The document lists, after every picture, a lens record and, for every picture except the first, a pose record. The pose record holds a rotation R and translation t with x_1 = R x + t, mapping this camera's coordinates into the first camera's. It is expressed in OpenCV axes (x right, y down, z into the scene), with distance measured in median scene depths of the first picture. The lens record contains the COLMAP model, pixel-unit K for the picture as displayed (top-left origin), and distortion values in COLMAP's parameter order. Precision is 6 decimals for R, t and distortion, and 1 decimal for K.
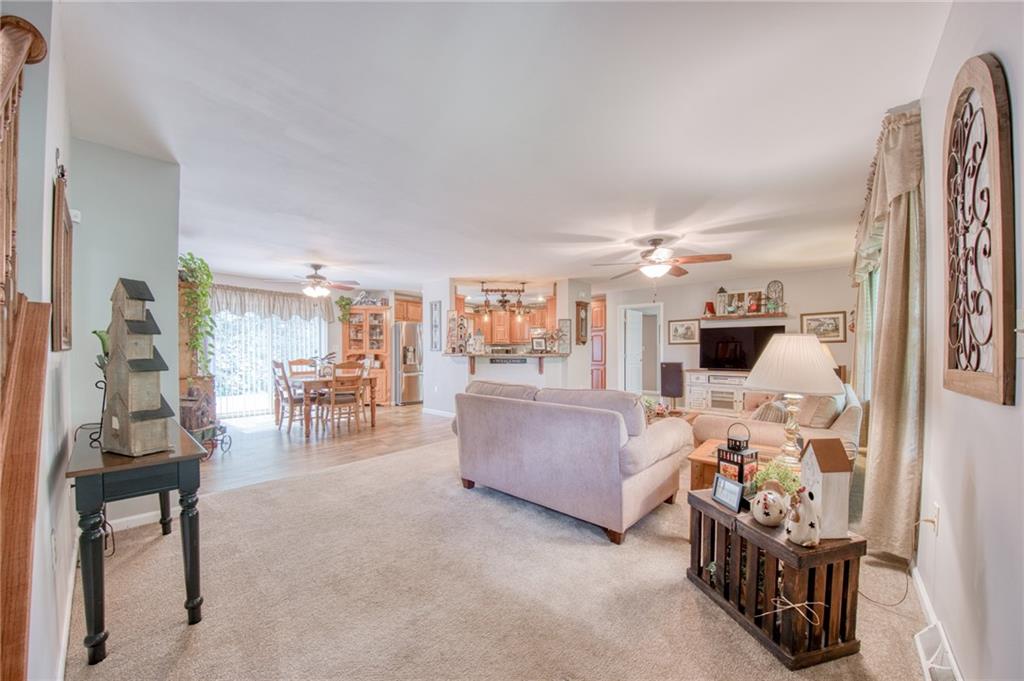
lens RADIAL K [[374.4, 0, 503.5], [0, 374.4, 358.5], [0, 0, 1]] dist [-0.001319, -0.000110]
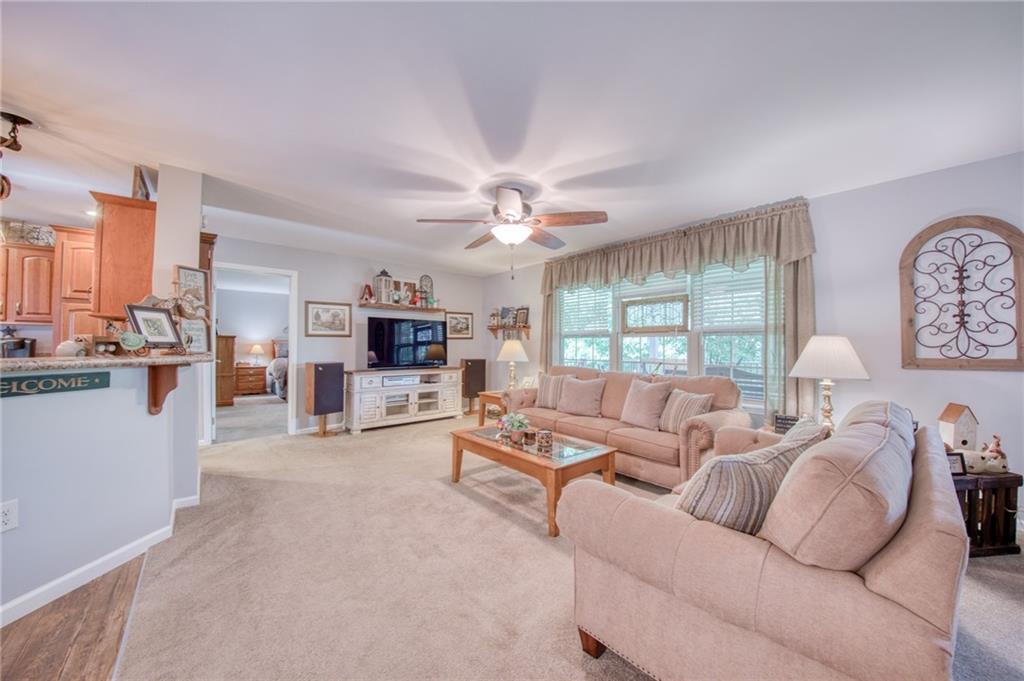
lens RADIAL K [[367.9, 0, 511.3], [0, 367.9, 342.9], [0, 0, 1]] dist [-0.030257, 0.003825]
pose [[0.125351, 0.007699, 0.992083, -0.193005], [0.015107, 0.999839, -0.009668, -0.015919], [-0.991997, 0.016199, 0.125215, 0.634039]]
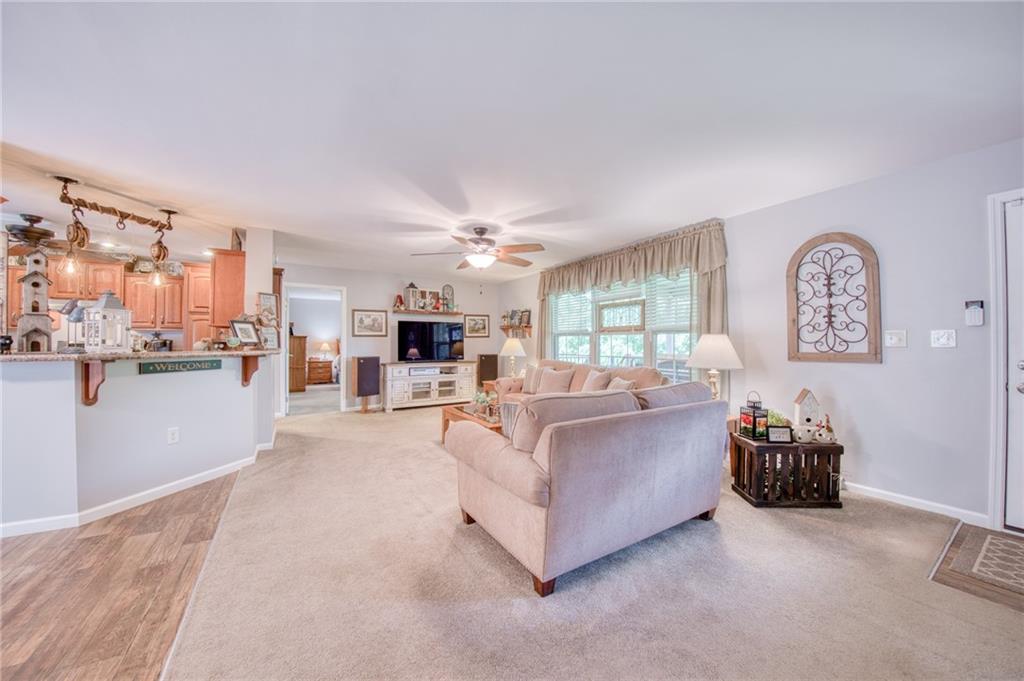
lens RADIAL K [[369.1, 0, 512.0], [0, 369.1, 340.5], [0, 0, 1]] dist [-0.000183, -0.000002]
pose [[0.287429, 0.004692, 0.957791, -0.328030], [0.019172, 0.999759, -0.010651, -0.013595], [-0.957610, 0.021424, 0.287269, 0.451690]]
